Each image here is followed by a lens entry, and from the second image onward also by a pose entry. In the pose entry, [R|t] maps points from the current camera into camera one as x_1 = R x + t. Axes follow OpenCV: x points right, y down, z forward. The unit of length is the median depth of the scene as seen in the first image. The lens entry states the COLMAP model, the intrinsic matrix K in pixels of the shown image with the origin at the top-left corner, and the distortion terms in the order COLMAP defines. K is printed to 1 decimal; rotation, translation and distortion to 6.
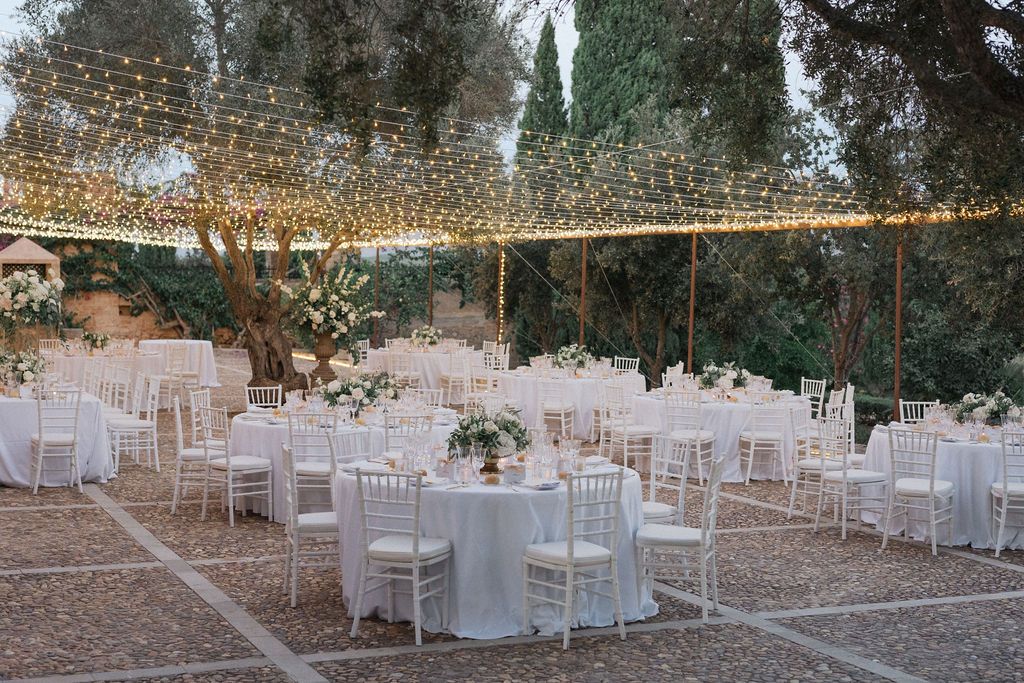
lens RADIAL K [[1427.4, 0, 512.0], [0, 1427.4, 341.5], [0, 0, 1]] dist [0.000132, 0.072002]
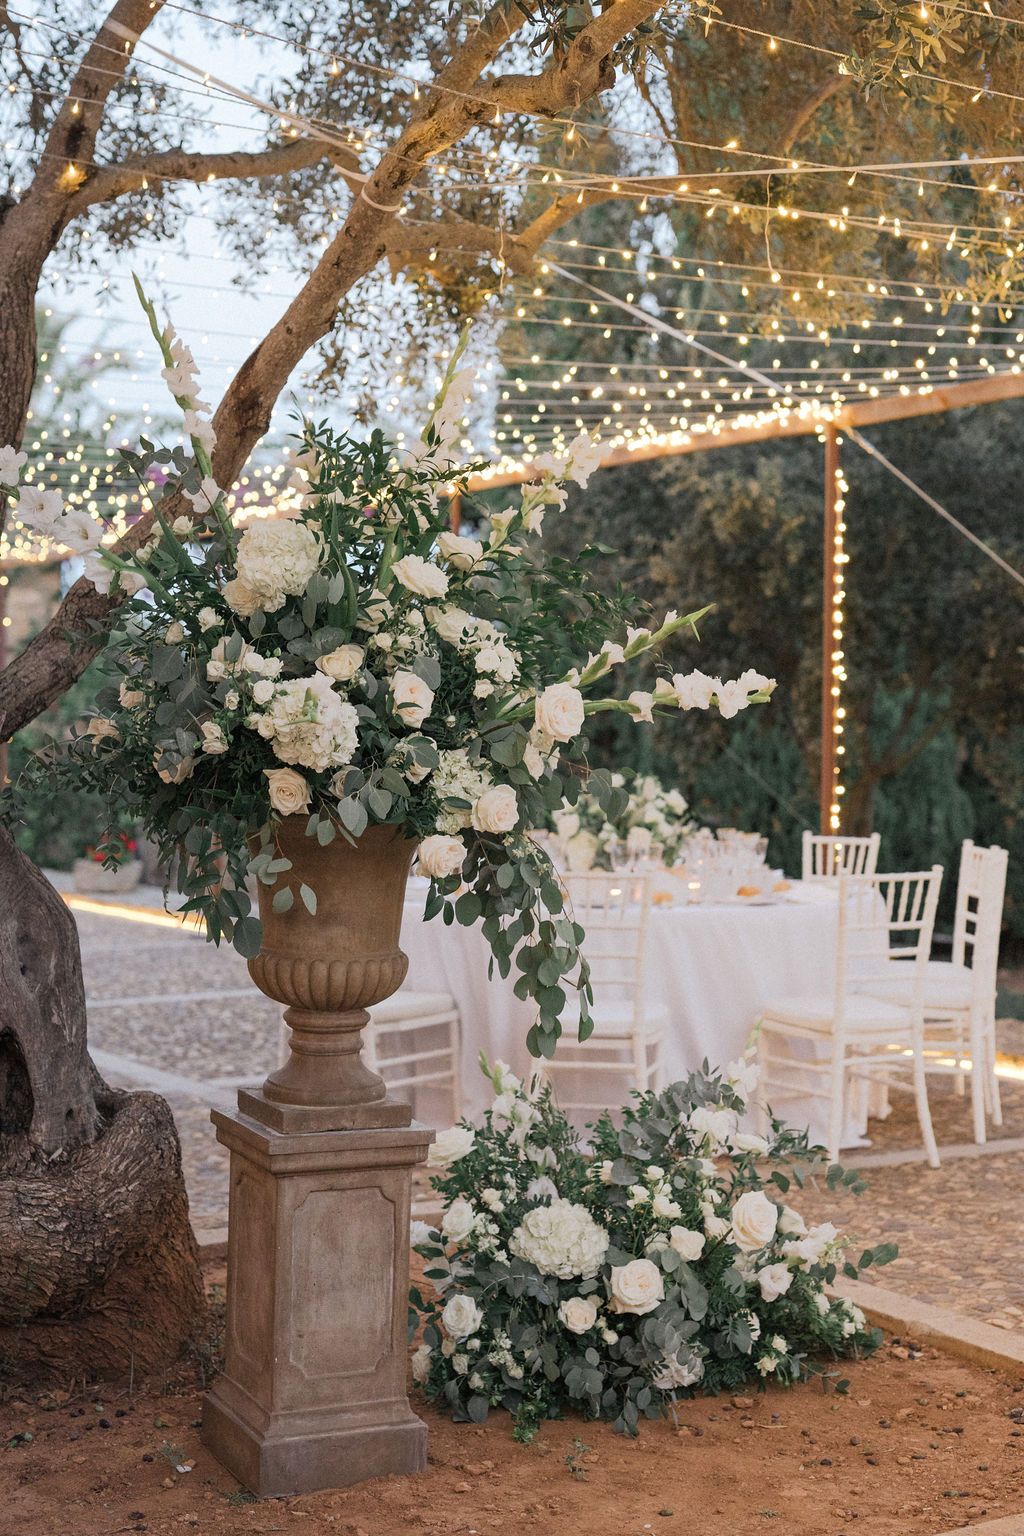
lens RADIAL K [[2141.0, 0, 512.0], [0, 2141.0, 768.0], [0, 0, 1]] dist [0.000132, 0.072002]
pose [[0.990154, -0.025623, 0.137614, -0.144450], [0.027822, 0.999514, -0.014081, -0.009315], [-0.137186, 0.017772, 0.990386, 0.795503]]
